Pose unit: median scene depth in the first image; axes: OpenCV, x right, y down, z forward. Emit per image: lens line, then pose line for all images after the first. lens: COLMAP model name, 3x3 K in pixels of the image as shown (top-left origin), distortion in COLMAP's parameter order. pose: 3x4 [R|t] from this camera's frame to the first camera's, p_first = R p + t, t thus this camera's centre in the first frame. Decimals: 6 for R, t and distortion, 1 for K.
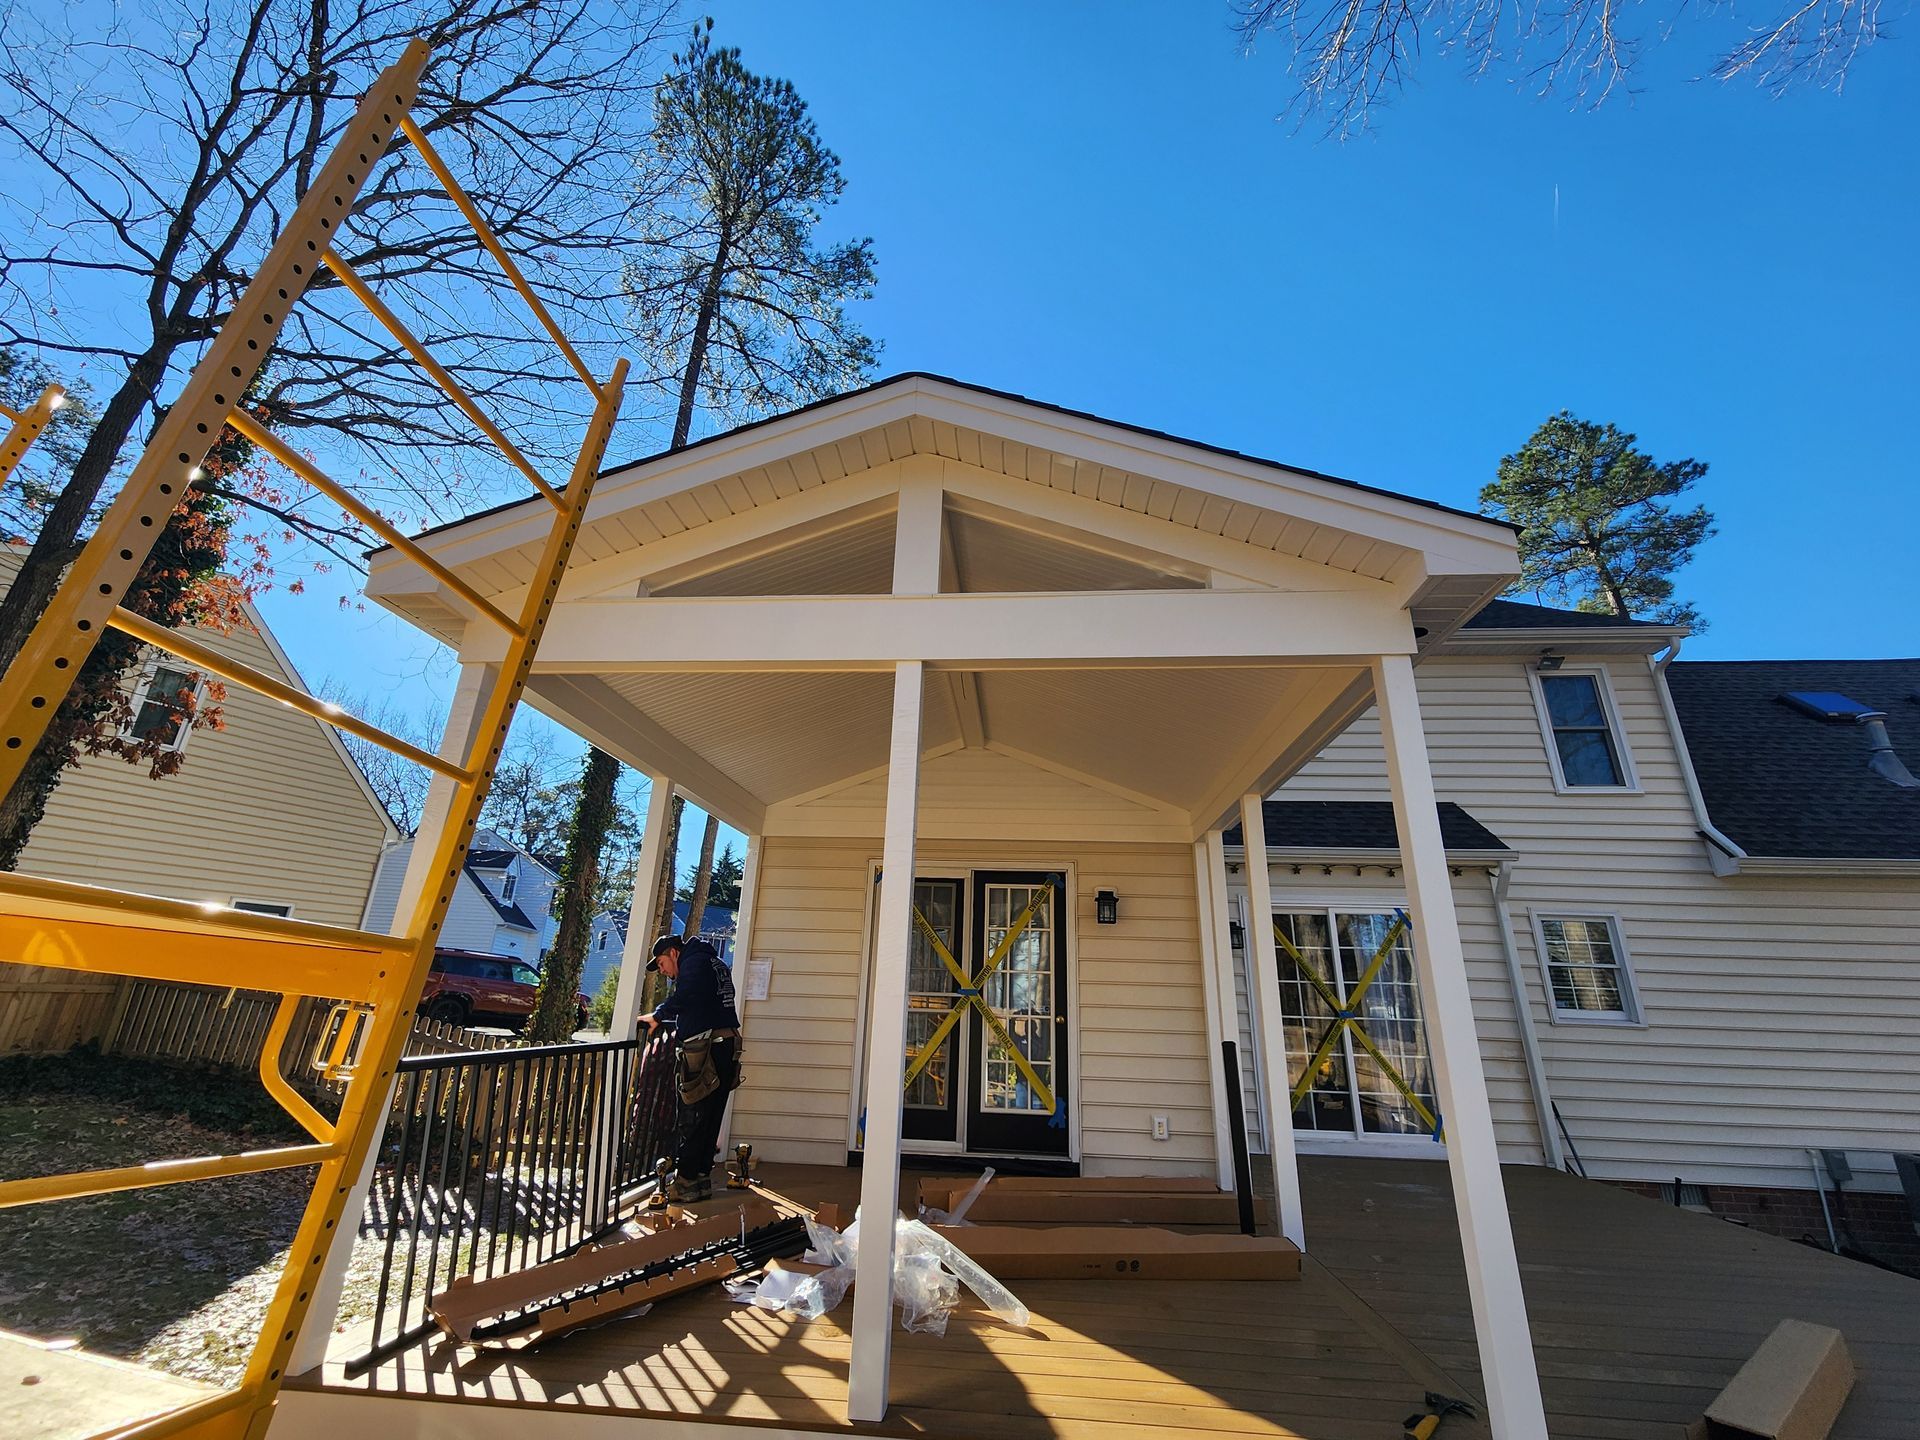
lens RADIAL K [[789.8, 0, 960.0], [0, 789.8, 720.0], [0, 0, 1]] dist [0.000019, 0.000564]
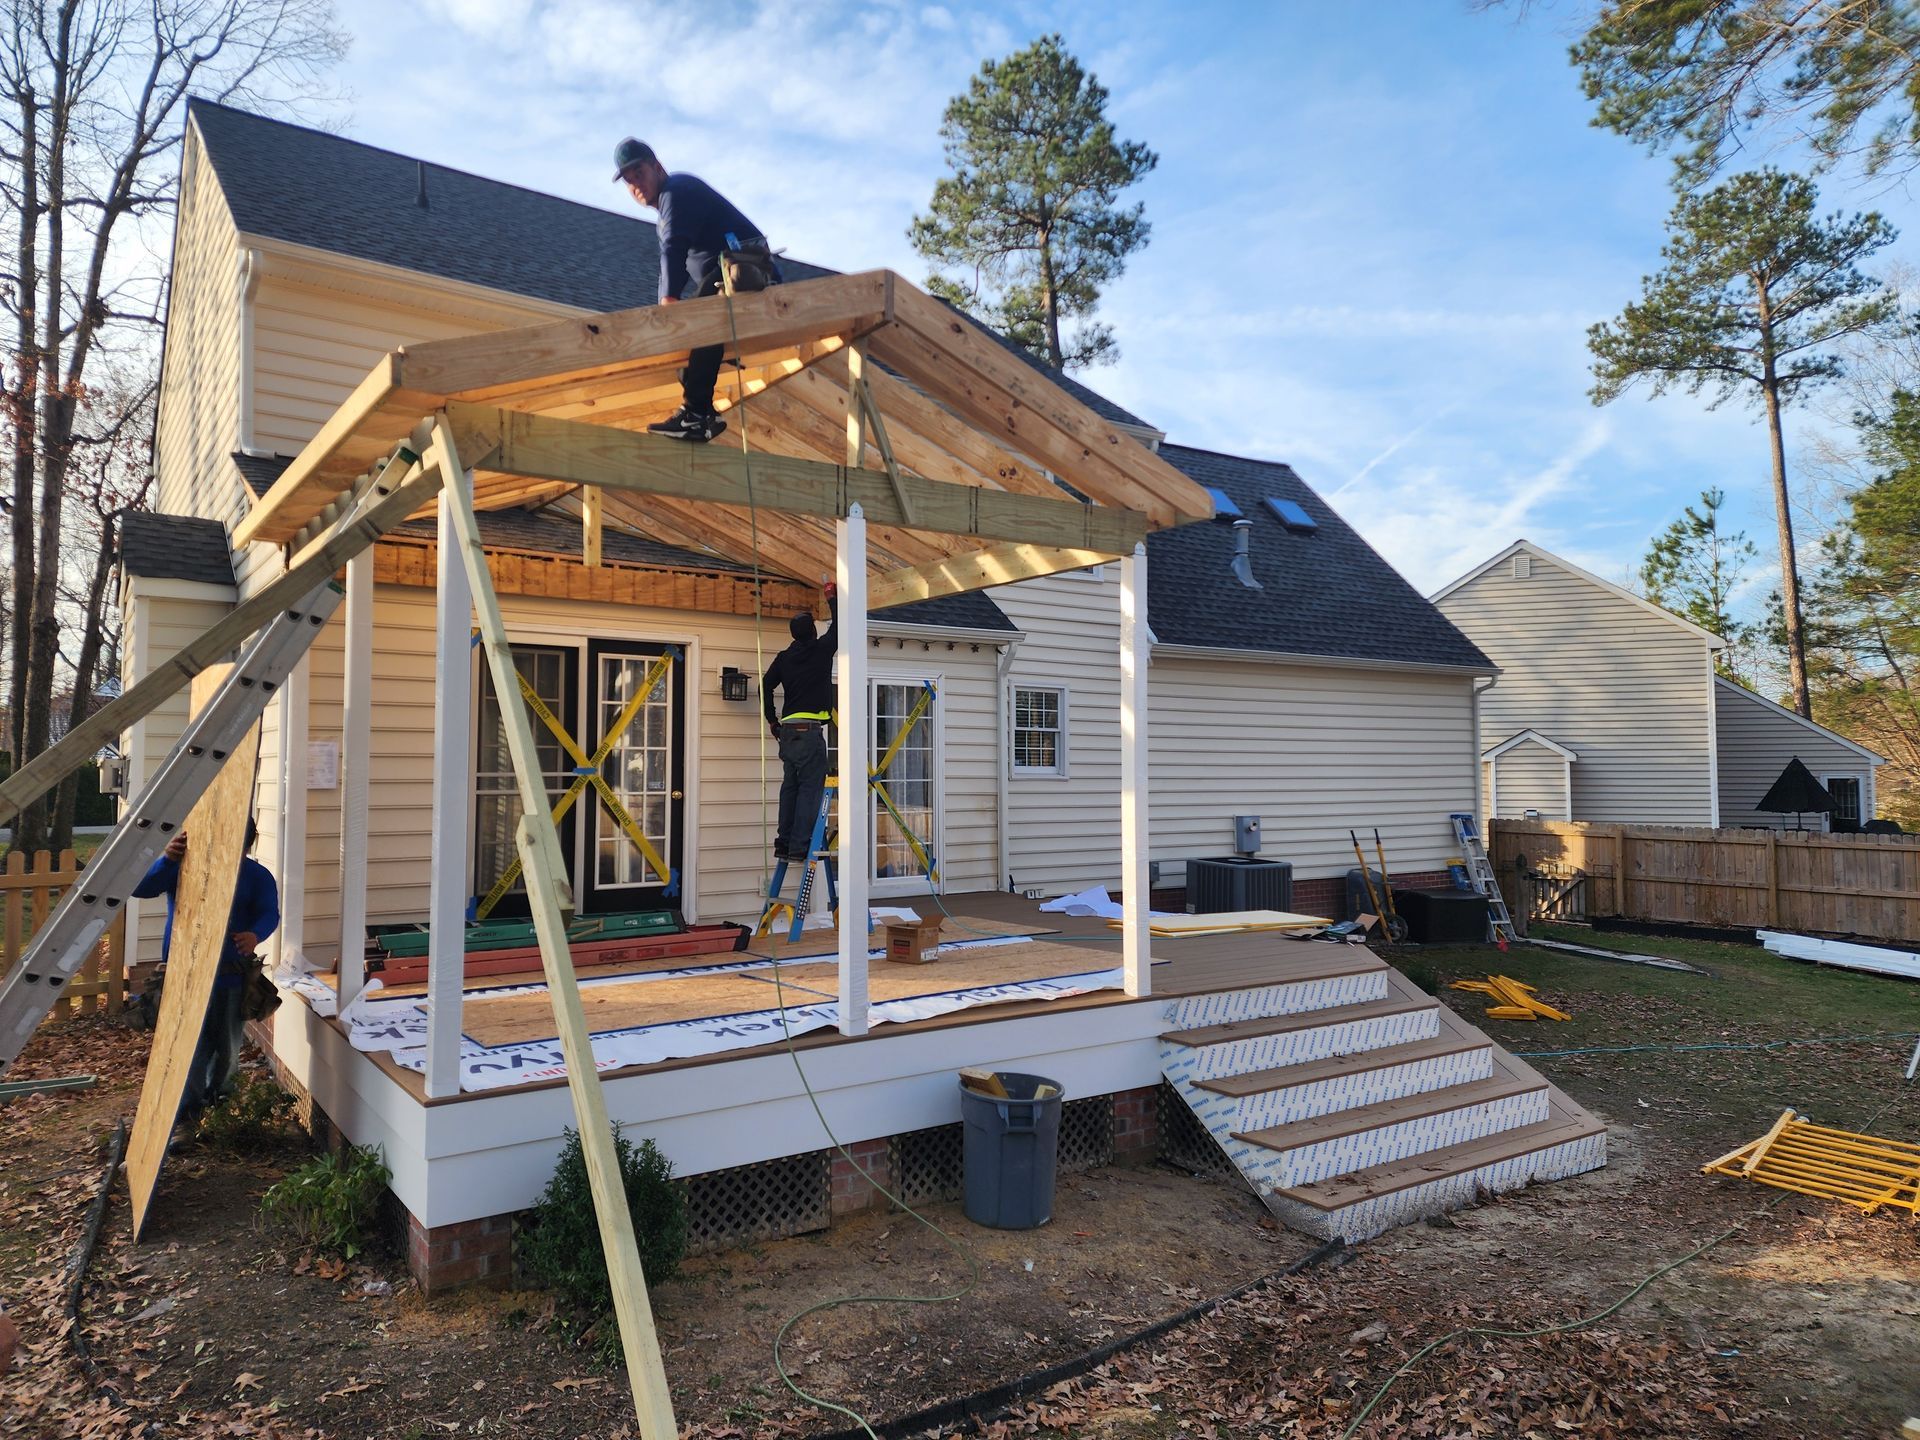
lens RADIAL K [[1267.6, 0, 931.8], [0, 1267.6, 724.7], [0, 0, 1]] dist [0.090230, -0.079660]
pose [[0.770228, -0.006816, 0.637732, -0.461600], [-0.195724, 0.949165, 0.246532, -0.108685], [-0.606993, -0.314706, 0.729740, -0.219976]]
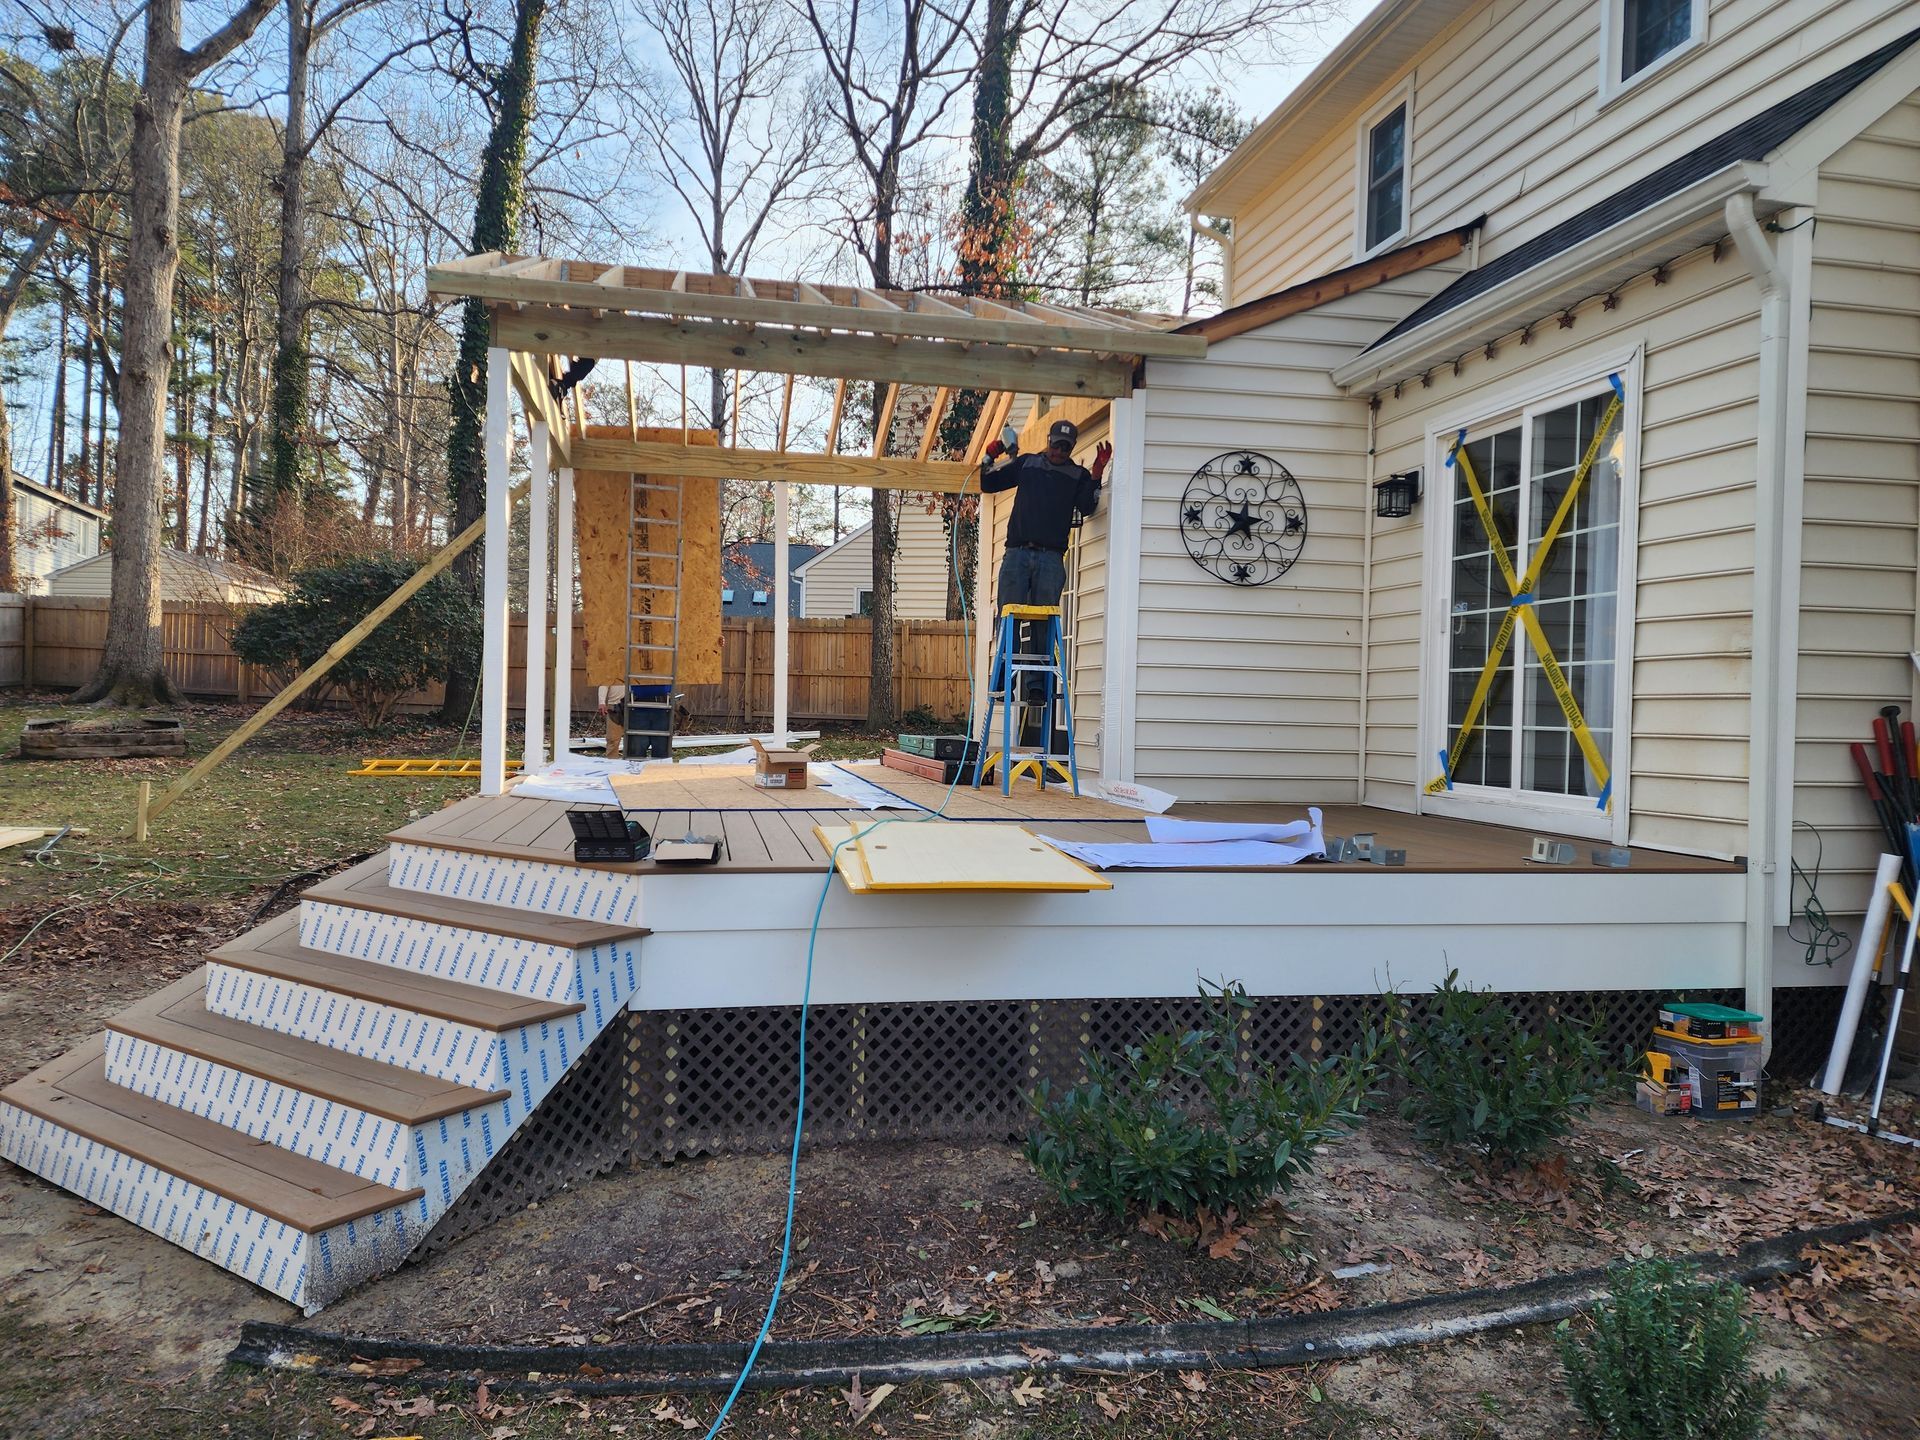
lens RADIAL K [[1269.9, 0, 932.7], [0, 1269.9, 718.3], [0, 0, 1]] dist [0.041072, -0.001388]
pose [[0.266132, -0.013448, -0.963843, 1.092088], [0.313831, 0.946634, 0.073446, 0.228207], [0.911418, -0.322030, 0.256150, 0.328847]]
